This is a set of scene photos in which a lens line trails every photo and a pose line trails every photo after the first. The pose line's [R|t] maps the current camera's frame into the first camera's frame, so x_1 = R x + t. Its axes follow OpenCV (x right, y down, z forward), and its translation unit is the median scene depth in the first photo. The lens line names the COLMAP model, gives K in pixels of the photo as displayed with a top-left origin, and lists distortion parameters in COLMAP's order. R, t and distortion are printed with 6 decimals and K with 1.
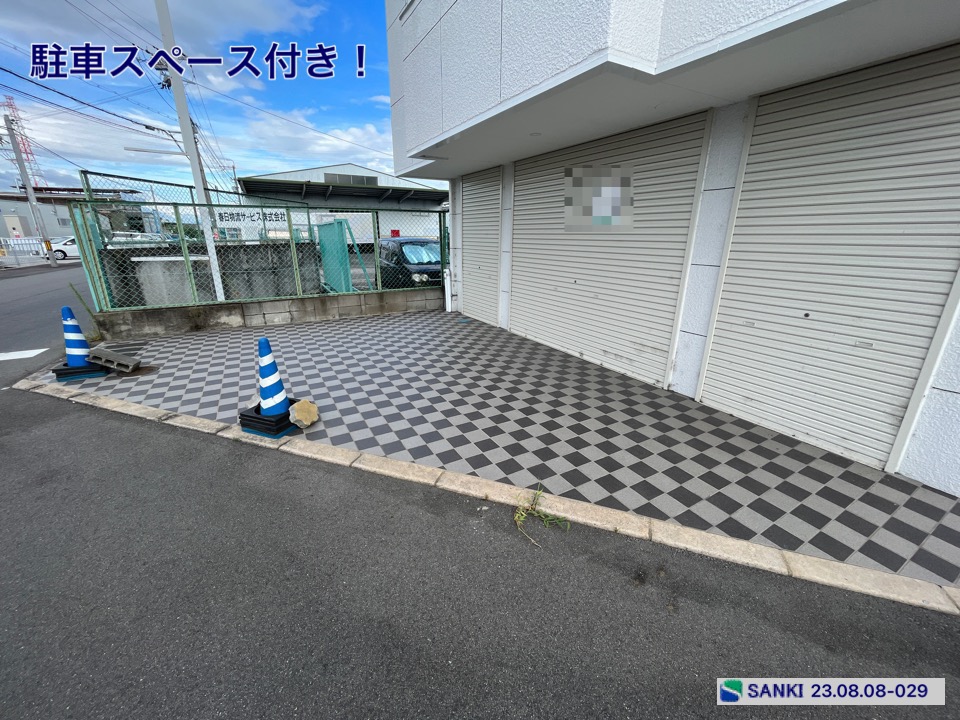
lens RADIAL K [[389.3, 0, 480.0], [0, 389.3, 360.0], [0, 0, 1]] dist [-0.001141, -0.000011]
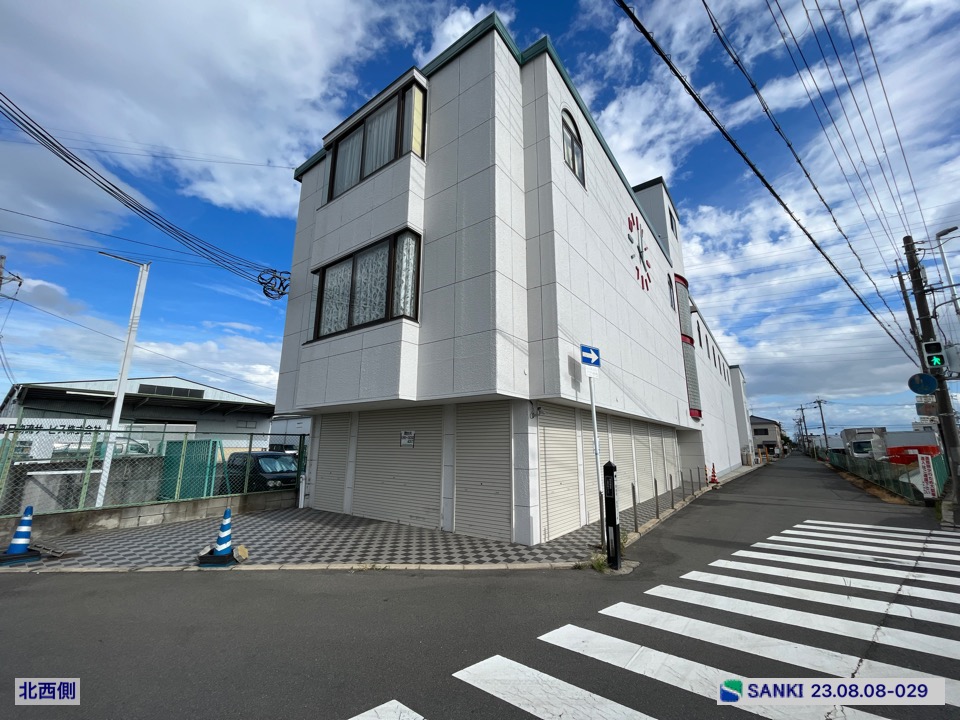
lens RADIAL K [[389.3, 0, 480.0], [0, 389.3, 360.0], [0, 0, 1]] dist [-0.001141, -0.000011]
pose [[0.913239, 0.085483, 0.398356, -0.179768], [0.125845, 0.870748, -0.475354, 0.268775], [-0.387502, 0.484243, 0.784443, -0.964851]]
